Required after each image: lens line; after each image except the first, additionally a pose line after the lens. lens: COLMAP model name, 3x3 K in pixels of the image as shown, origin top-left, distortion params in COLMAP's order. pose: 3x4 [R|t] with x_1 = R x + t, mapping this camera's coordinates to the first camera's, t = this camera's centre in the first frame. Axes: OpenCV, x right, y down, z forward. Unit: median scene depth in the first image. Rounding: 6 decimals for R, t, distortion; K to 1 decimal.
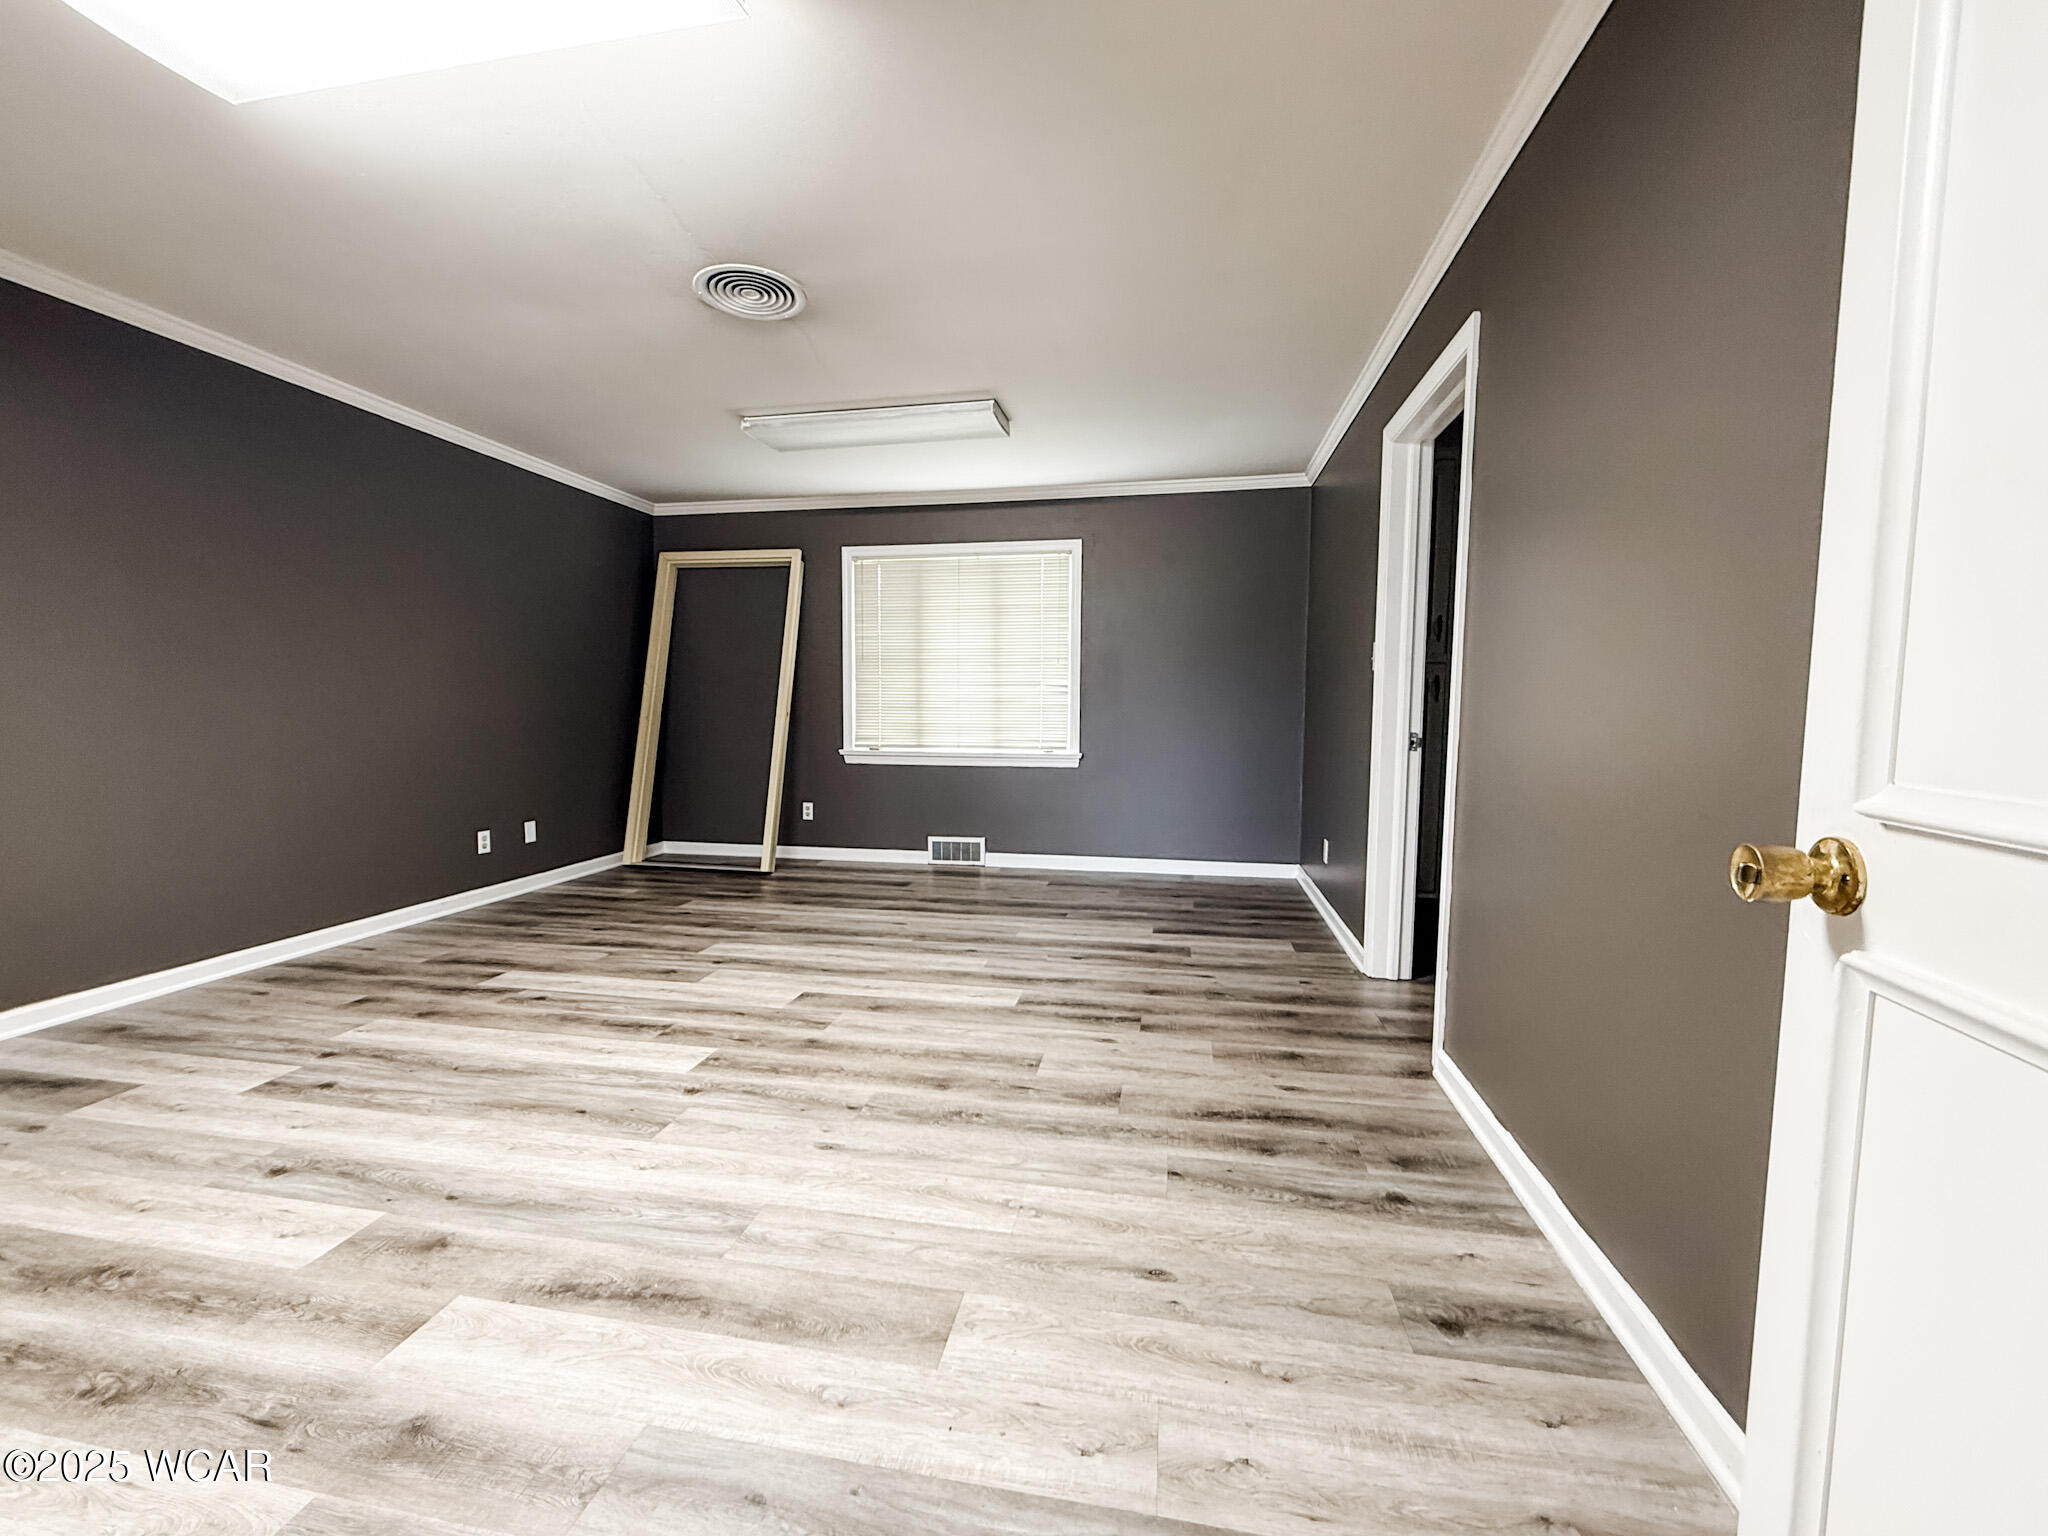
lens RADIAL K [[822.2, 0, 1019.1], [0, 822.2, 756.4], [0, 0, 1]] dist [-0.000460, 0.000089]
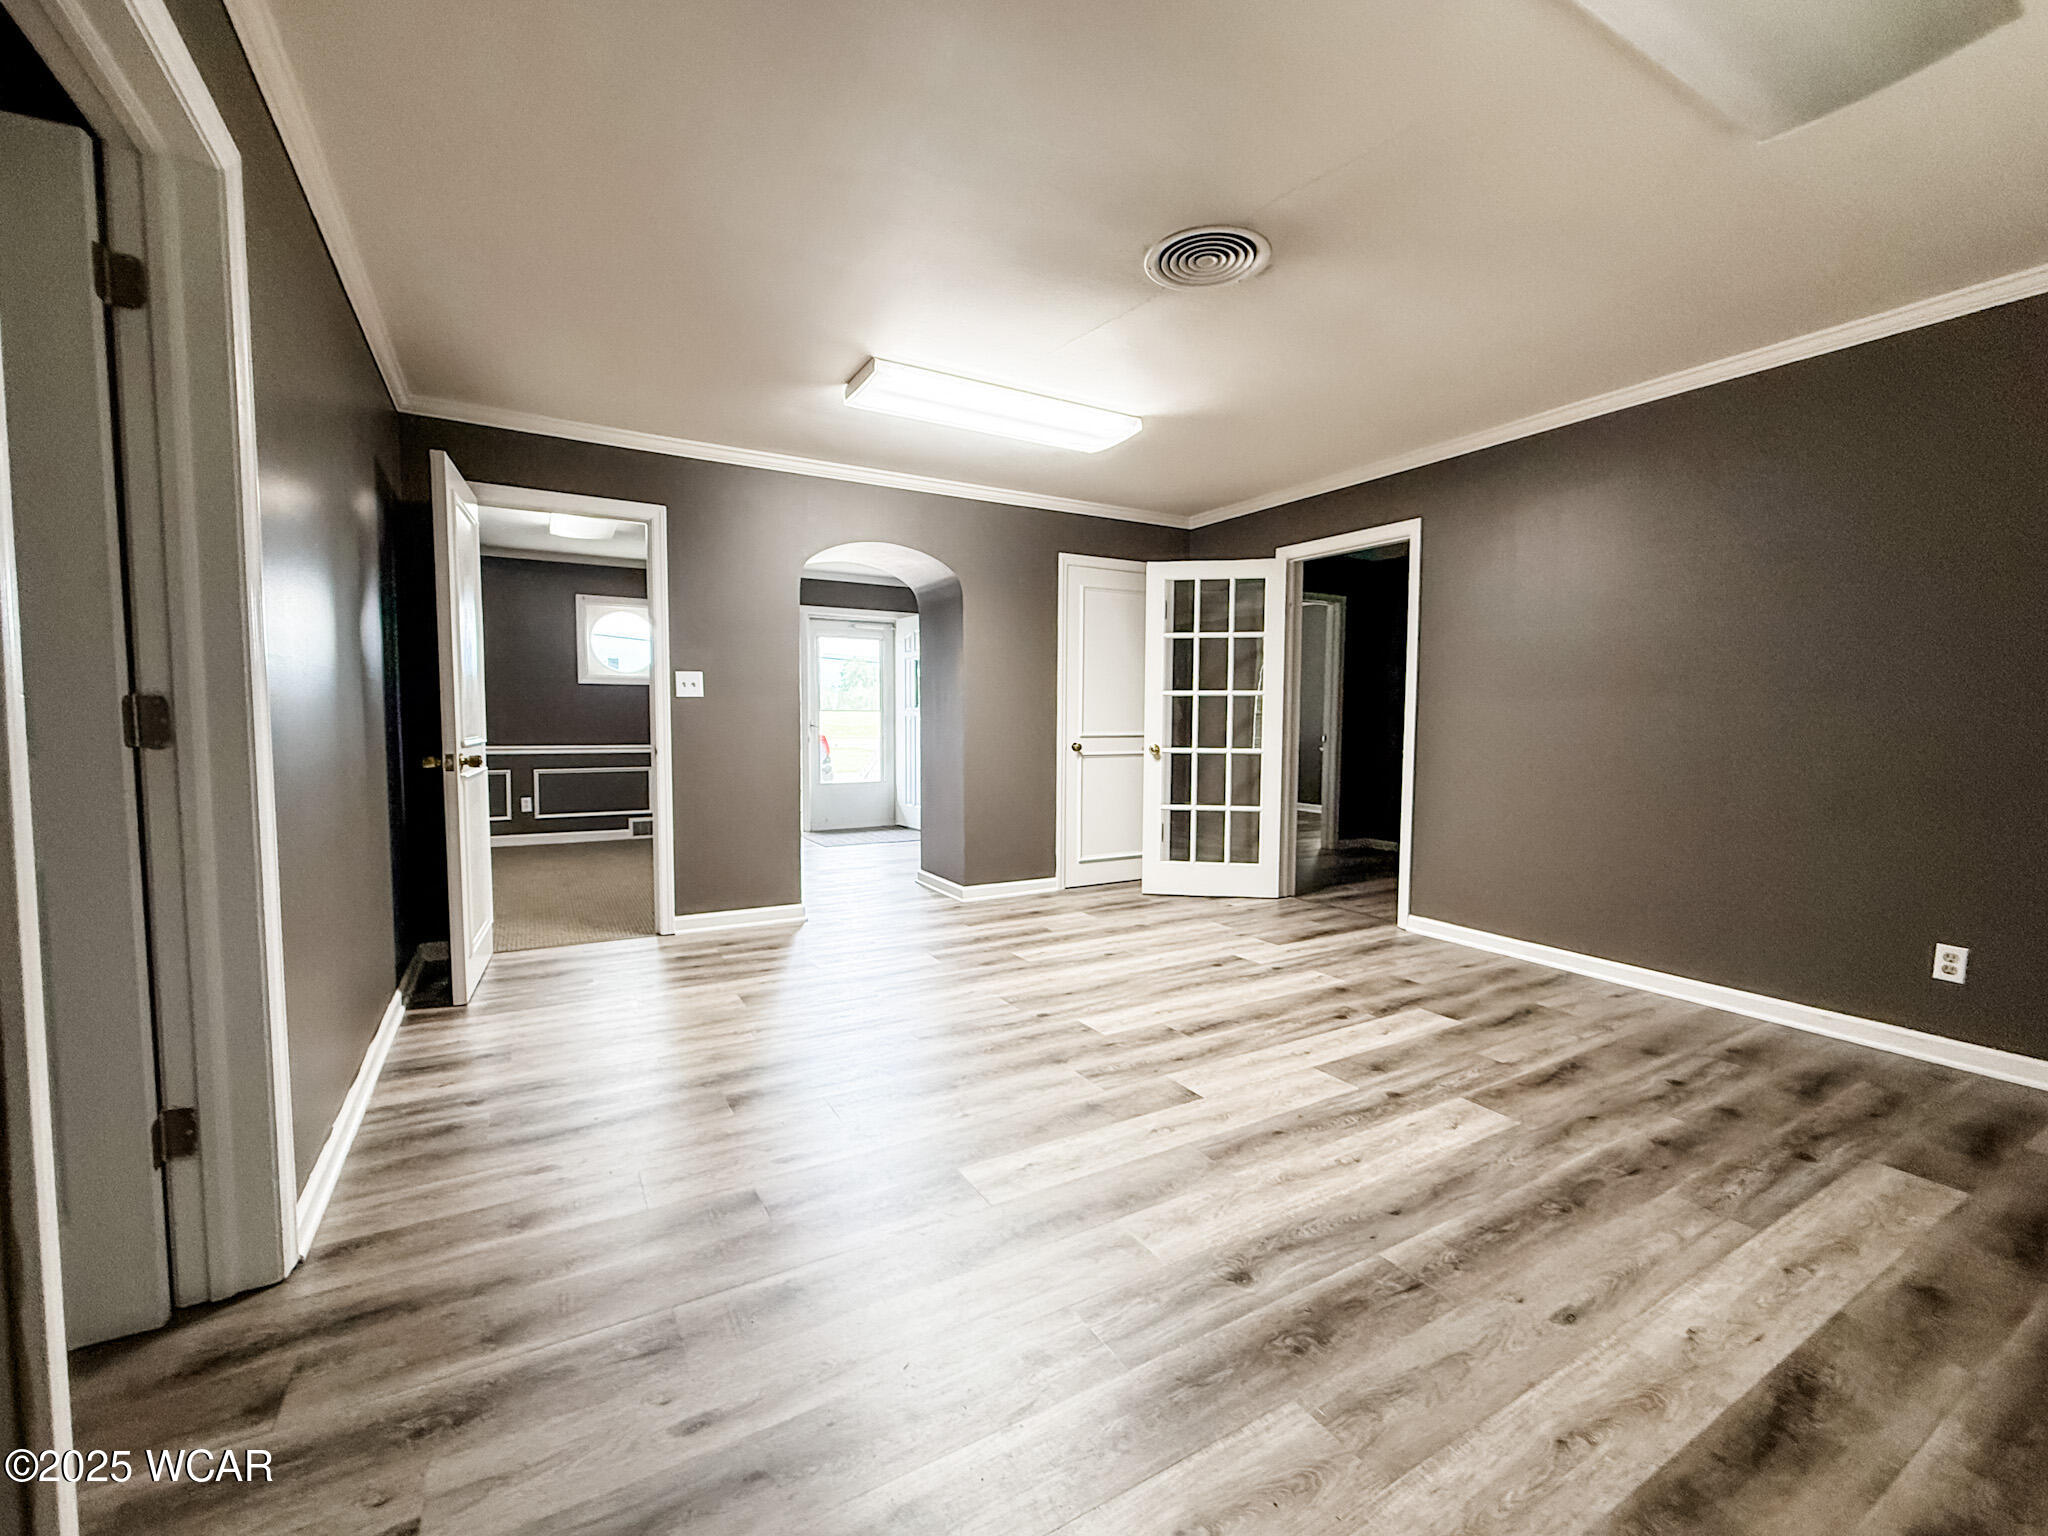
lens RADIAL K [[822.2, 0, 1015.1], [0, 822.2, 763.0], [0, 0, 1]] dist [-0.000460, 0.000089]
pose [[-0.751083, 0.026924, -0.659659, 0.385383], [-0.049995, 0.993980, 0.097493, -0.099329], [0.658313, 0.106204, -0.745215, 1.442713]]
